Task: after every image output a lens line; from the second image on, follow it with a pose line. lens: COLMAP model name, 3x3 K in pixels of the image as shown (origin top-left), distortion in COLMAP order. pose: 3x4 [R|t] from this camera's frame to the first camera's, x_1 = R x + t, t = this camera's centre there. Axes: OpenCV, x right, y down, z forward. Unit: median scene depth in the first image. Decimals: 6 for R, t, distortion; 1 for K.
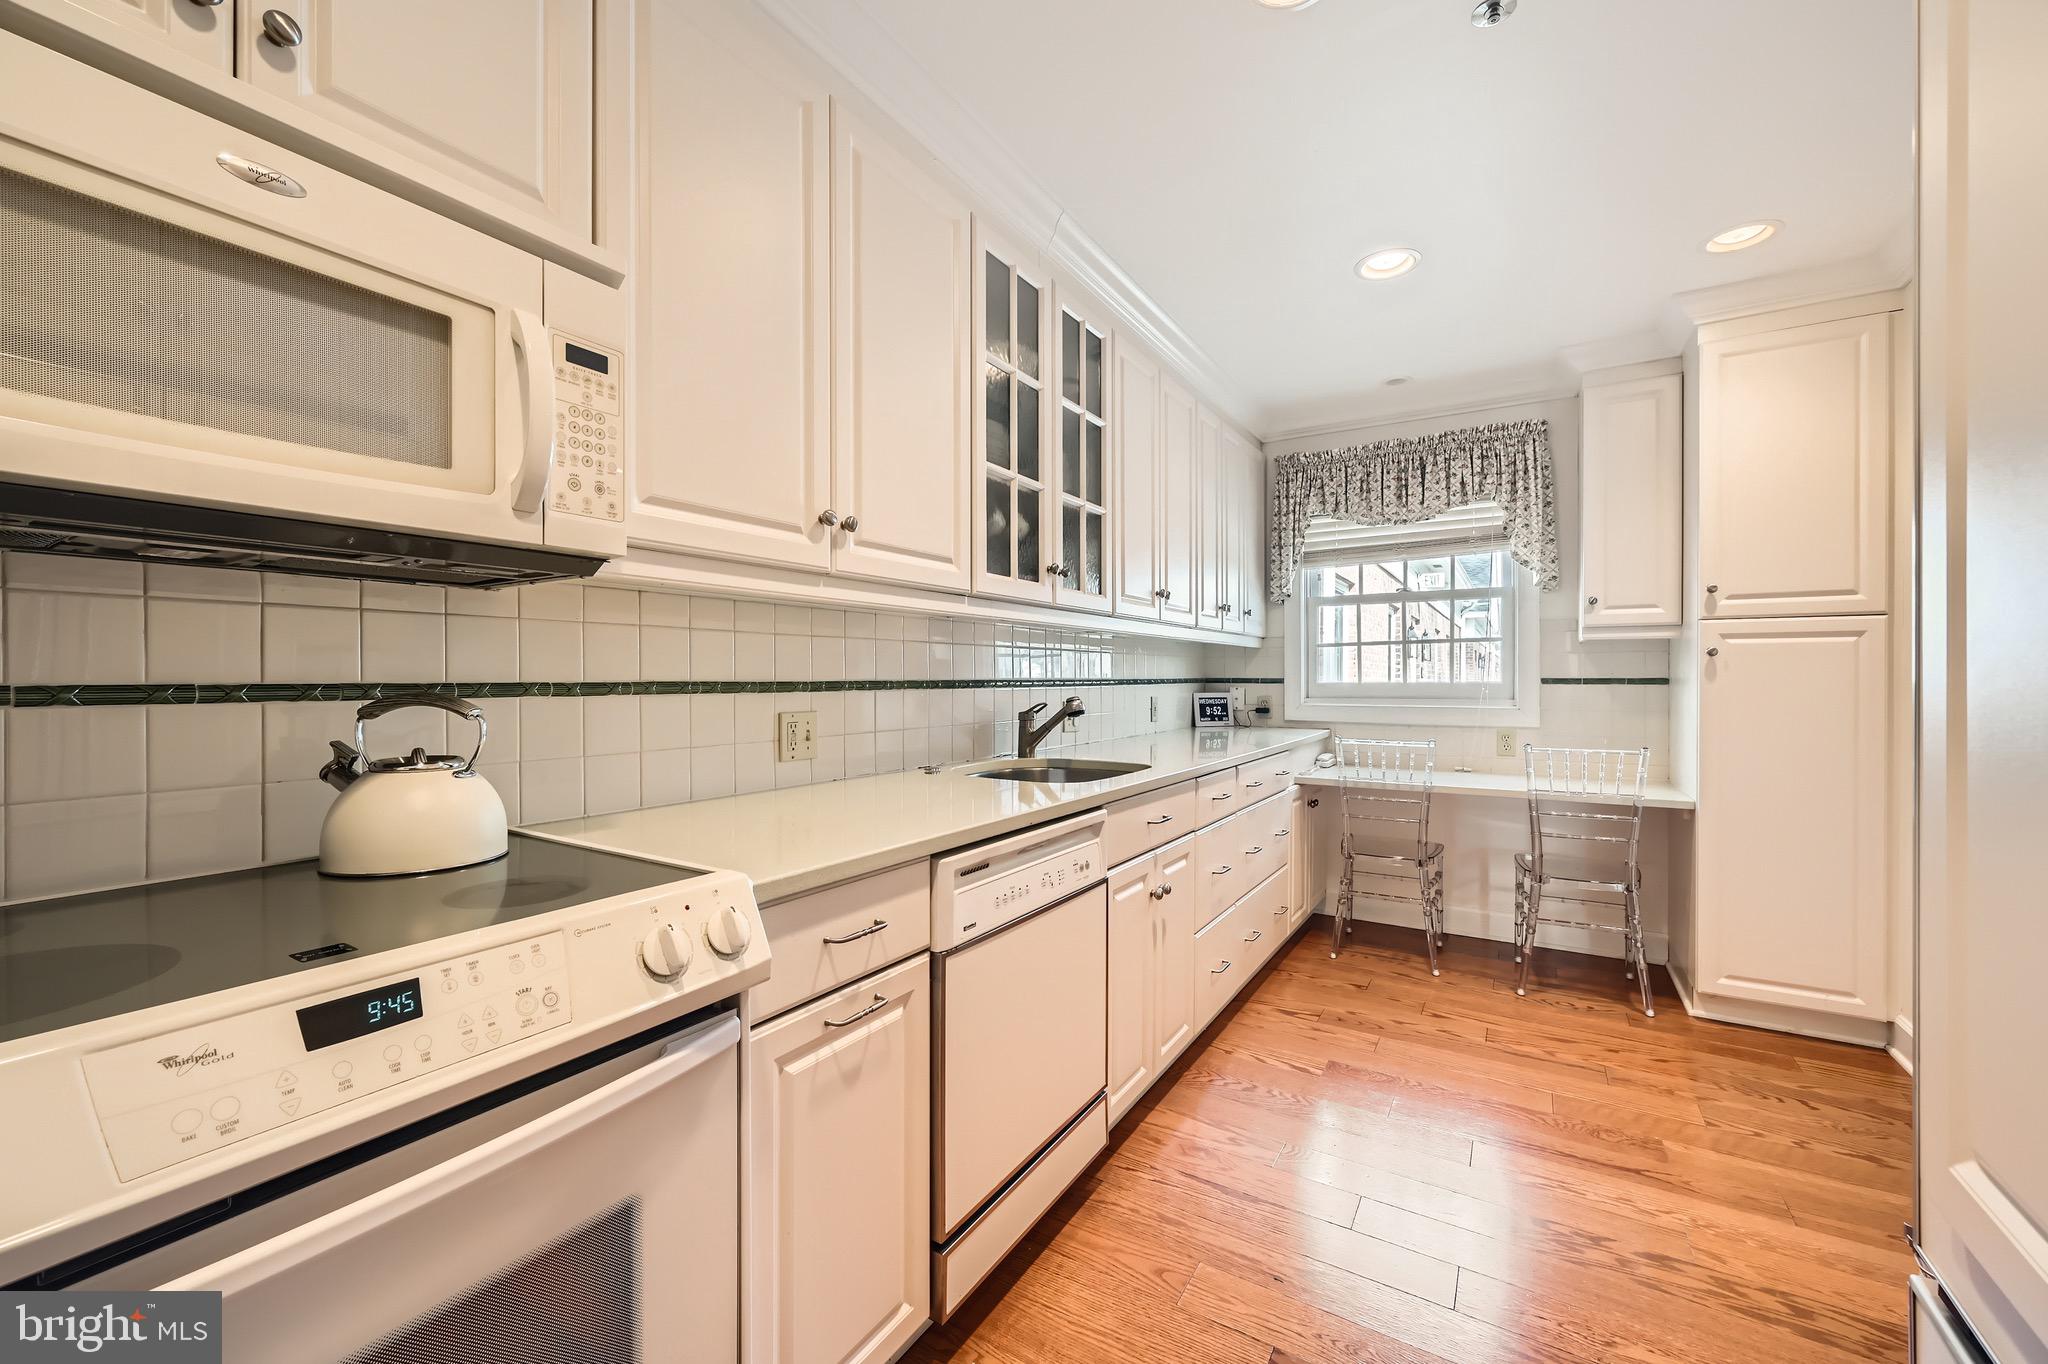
lens RADIAL K [[814.6, 0, 1032.1], [0, 814.6, 680.1], [0, 0, 1]] dist [0.001026, -0.000618]
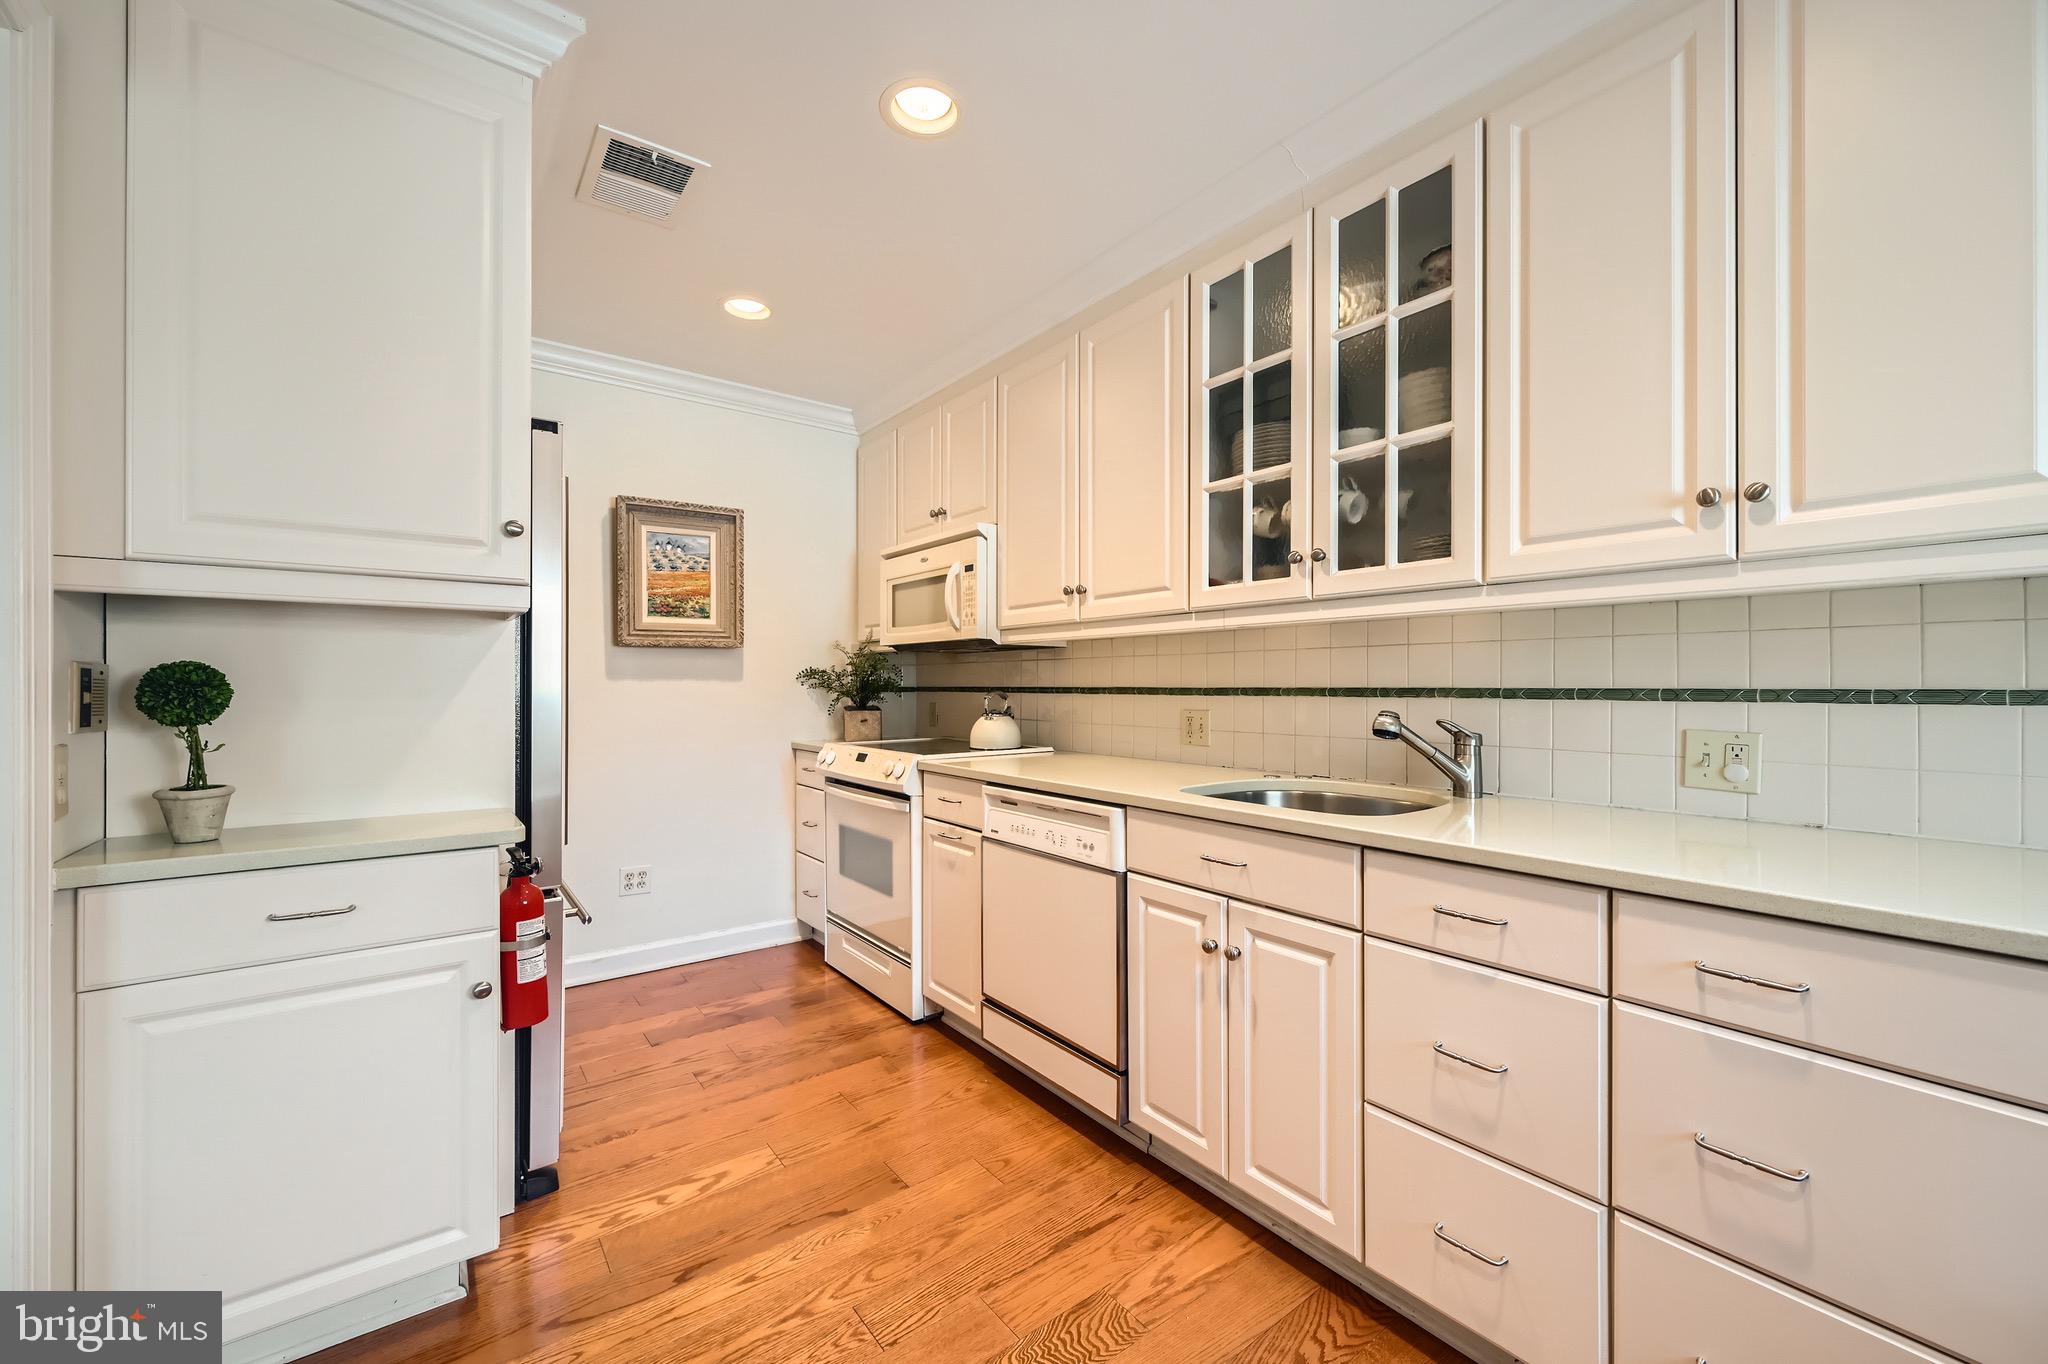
lens RADIAL K [[814.6, 0, 1032.5], [0, 814.6, 682.7], [0, 0, 1]] dist [0.001026, -0.000618]
pose [[-0.363049, 0.000103, -0.931770, 1.067086], [-0.001037, 0.999999, 0.000514, -0.006752], [0.931769, 0.001153, -0.363049, 1.216753]]
